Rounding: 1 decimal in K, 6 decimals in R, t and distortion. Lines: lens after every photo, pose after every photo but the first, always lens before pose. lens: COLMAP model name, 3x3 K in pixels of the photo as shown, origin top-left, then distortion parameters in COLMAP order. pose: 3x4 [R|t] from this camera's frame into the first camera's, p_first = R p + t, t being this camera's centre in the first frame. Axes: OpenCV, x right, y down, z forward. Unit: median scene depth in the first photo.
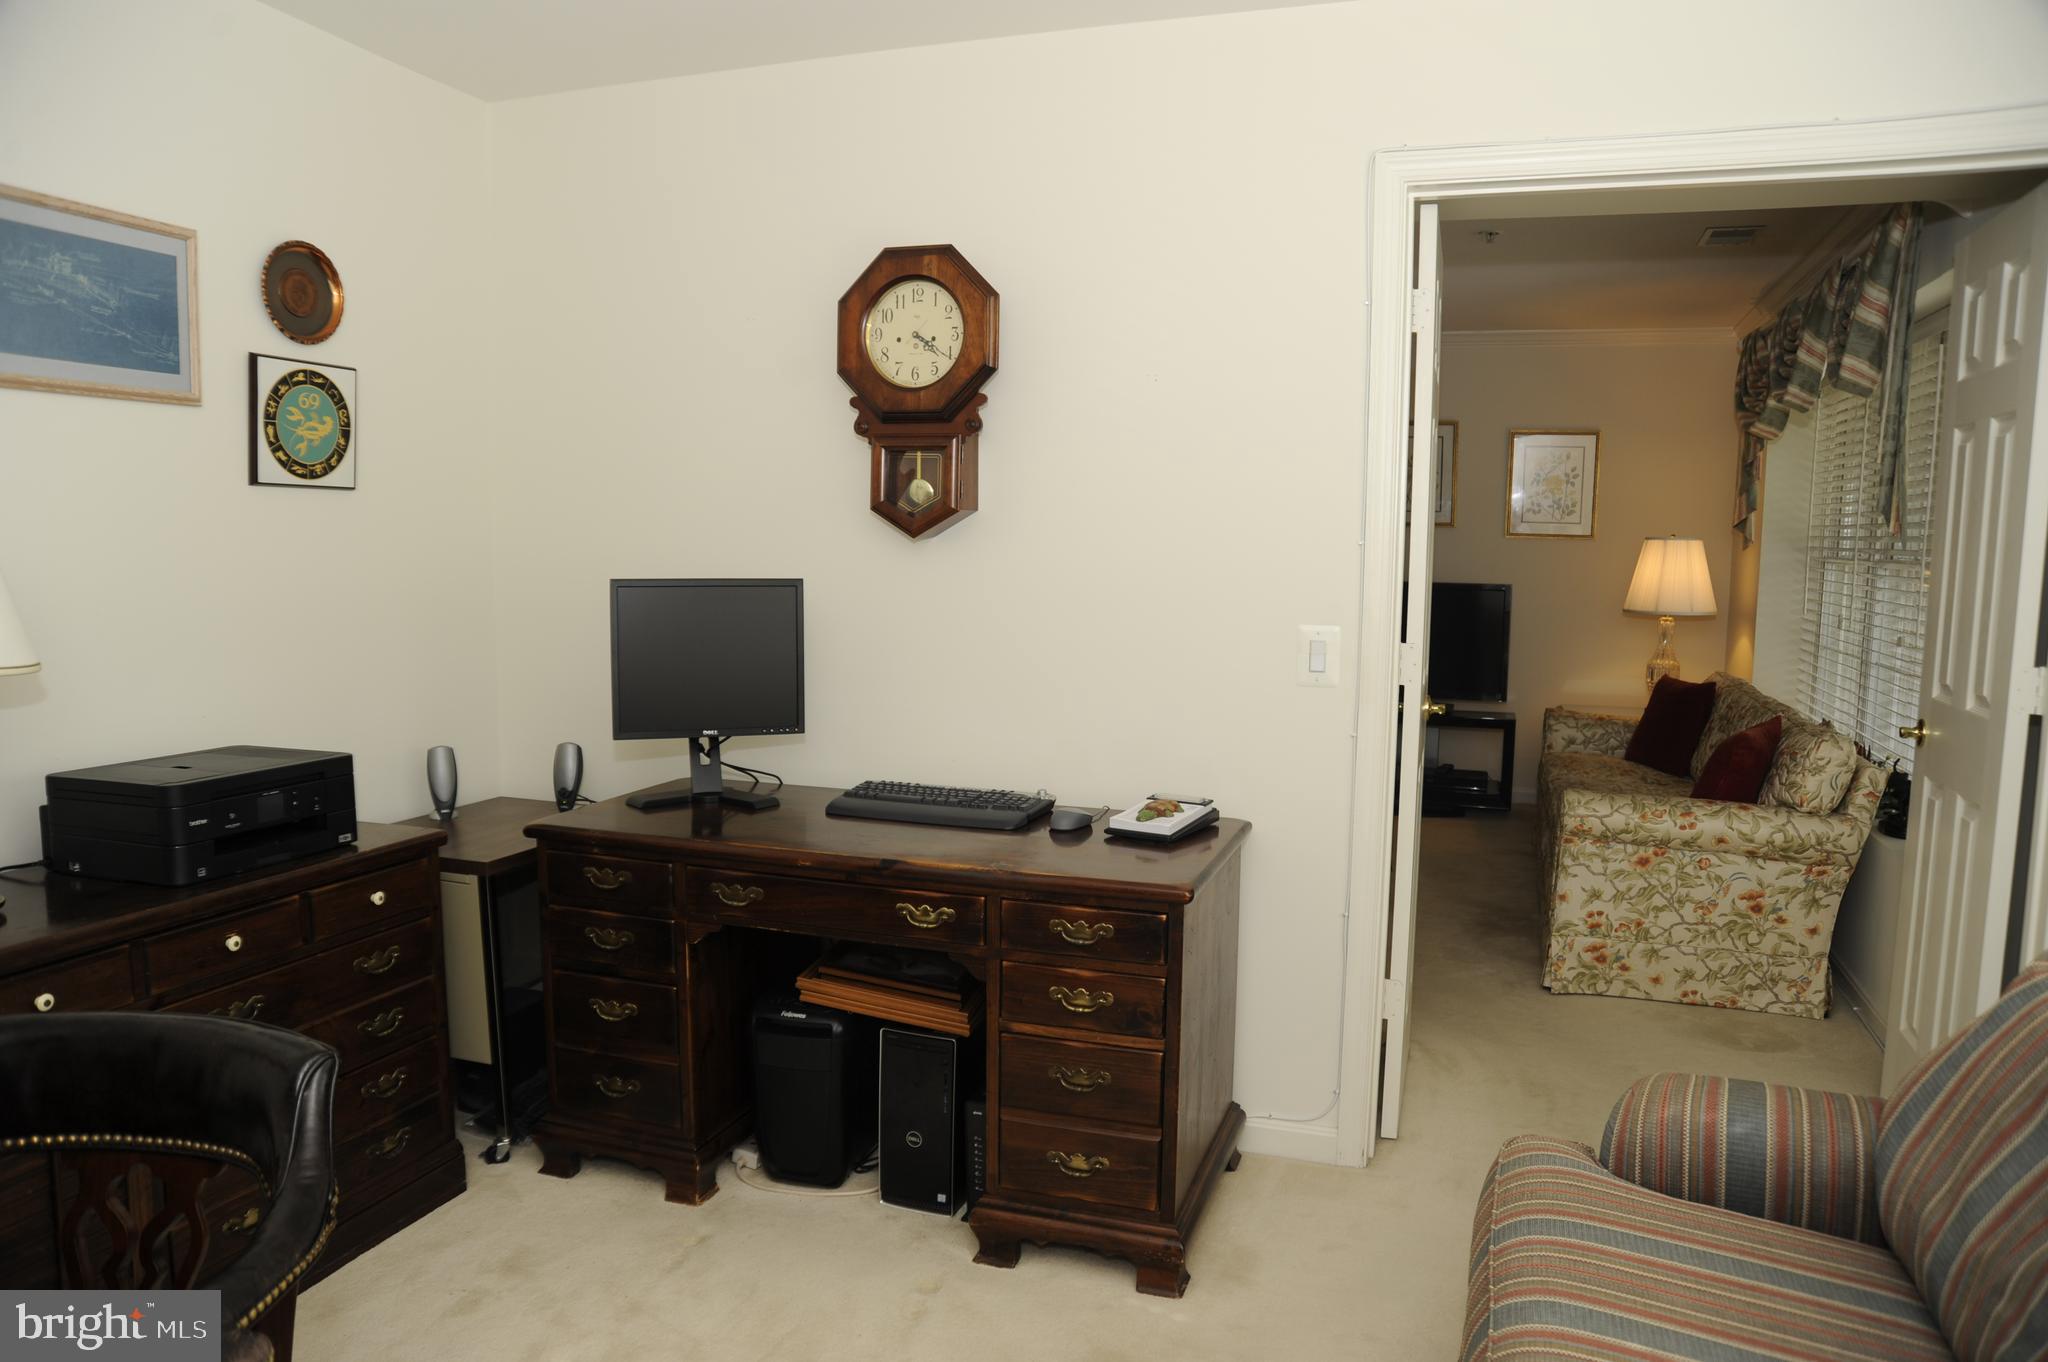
lens RADIAL K [[1387.5, 0, 1023.0], [0, 1387.5, 695.8], [0, 0, 1]] dist [-0.141980, 0.114141]
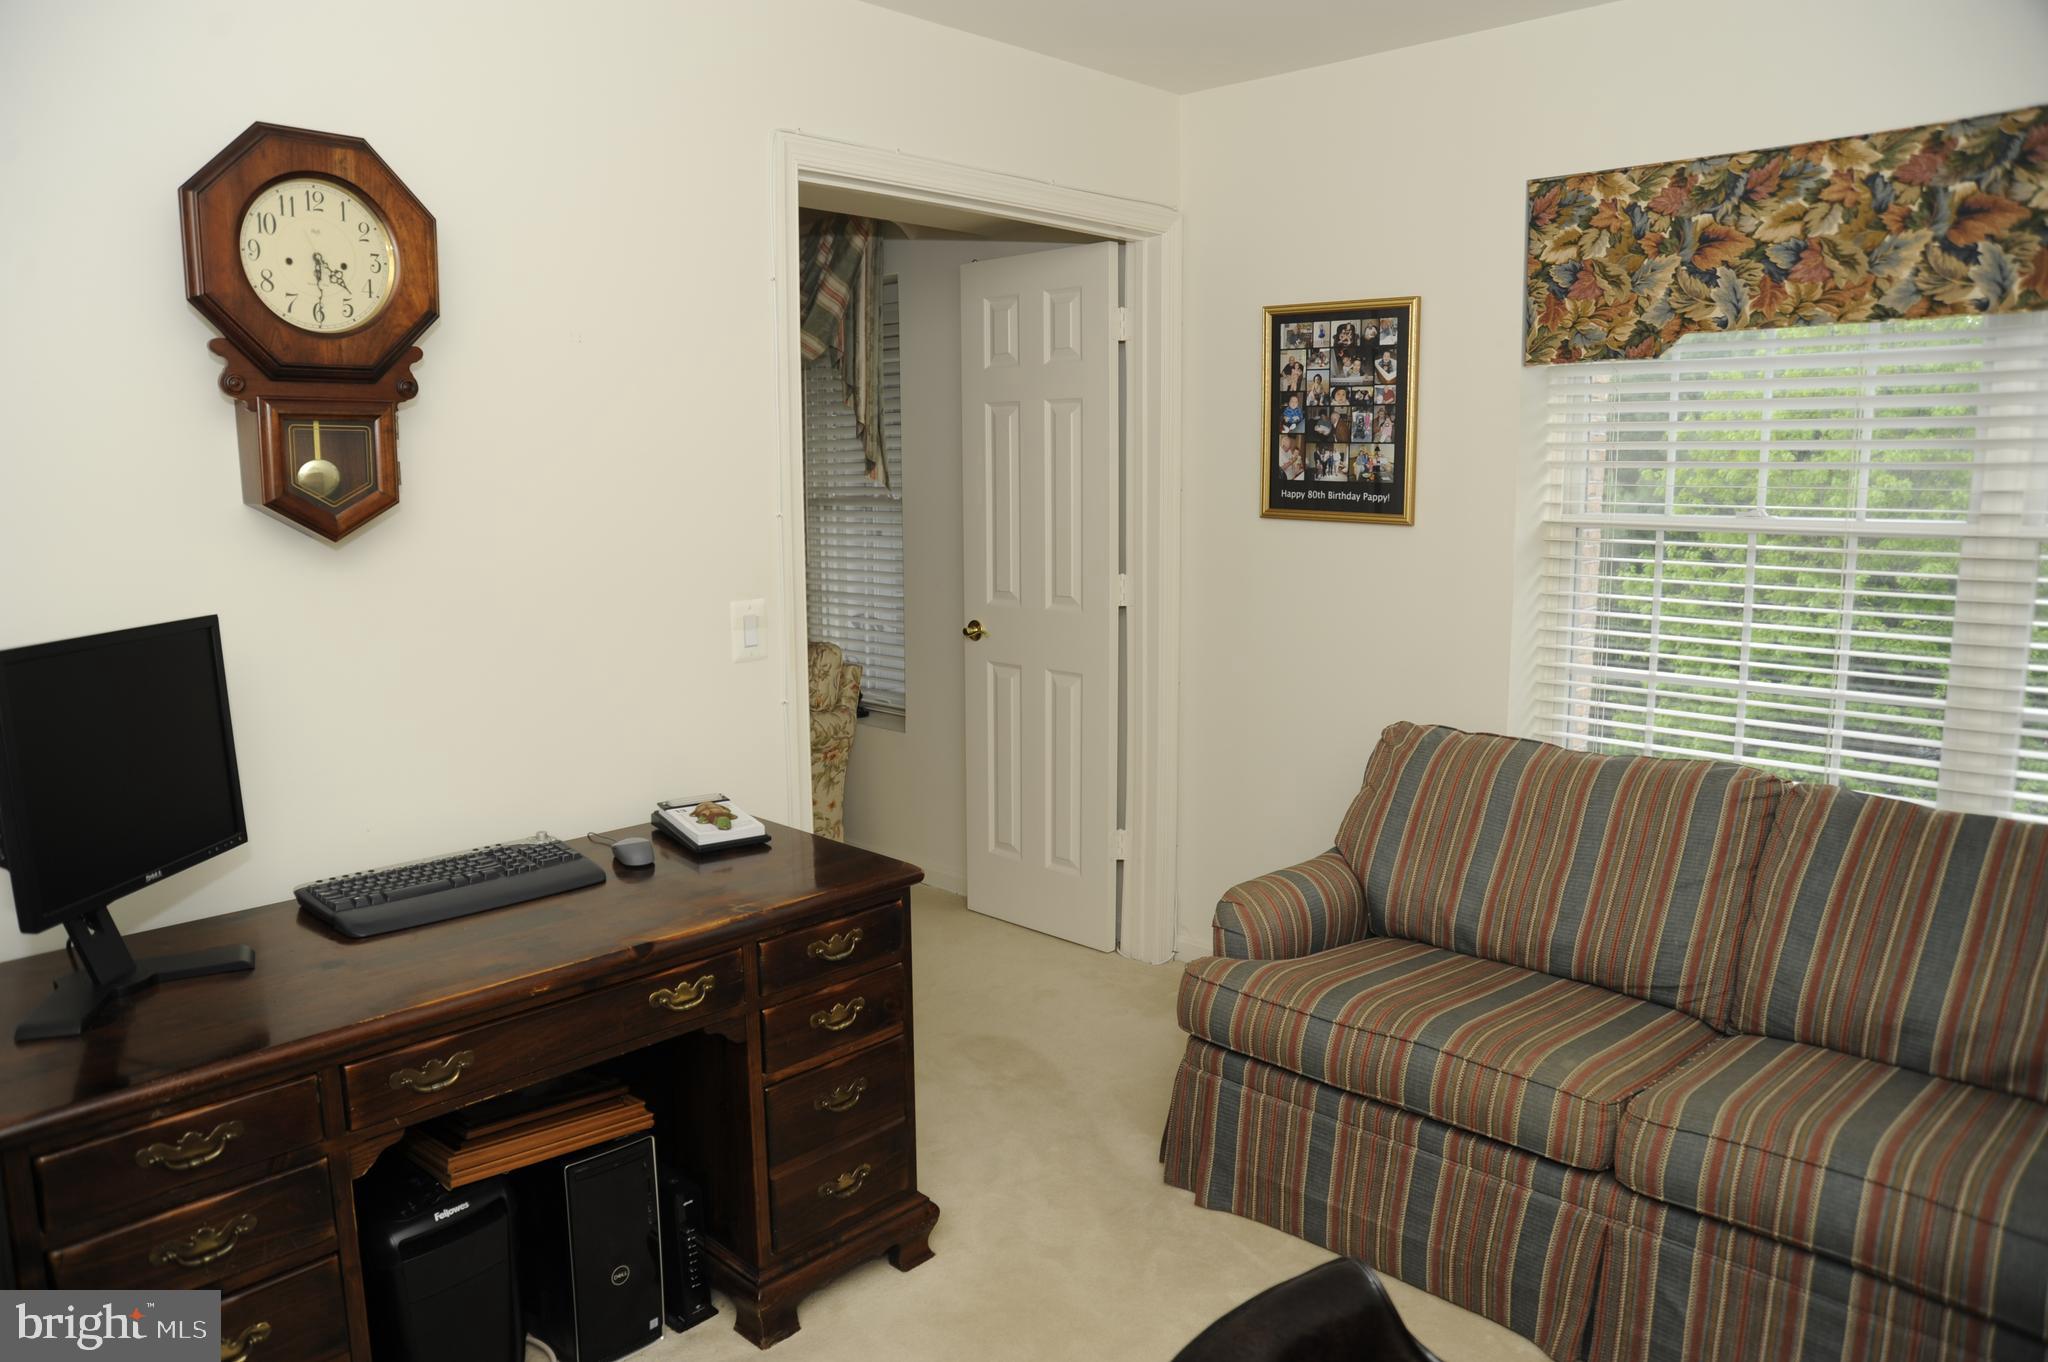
lens RADIAL K [[1387.5, 0, 1023.0], [0, 1387.5, 695.8], [0, 0, 1]] dist [-0.141980, 0.114141]
pose [[0.414558, -0.165549, 0.894838, -0.593609], [0.113645, 0.985034, 0.129587, -0.087546], [-0.902899, 0.047973, 0.427168, 0.387555]]
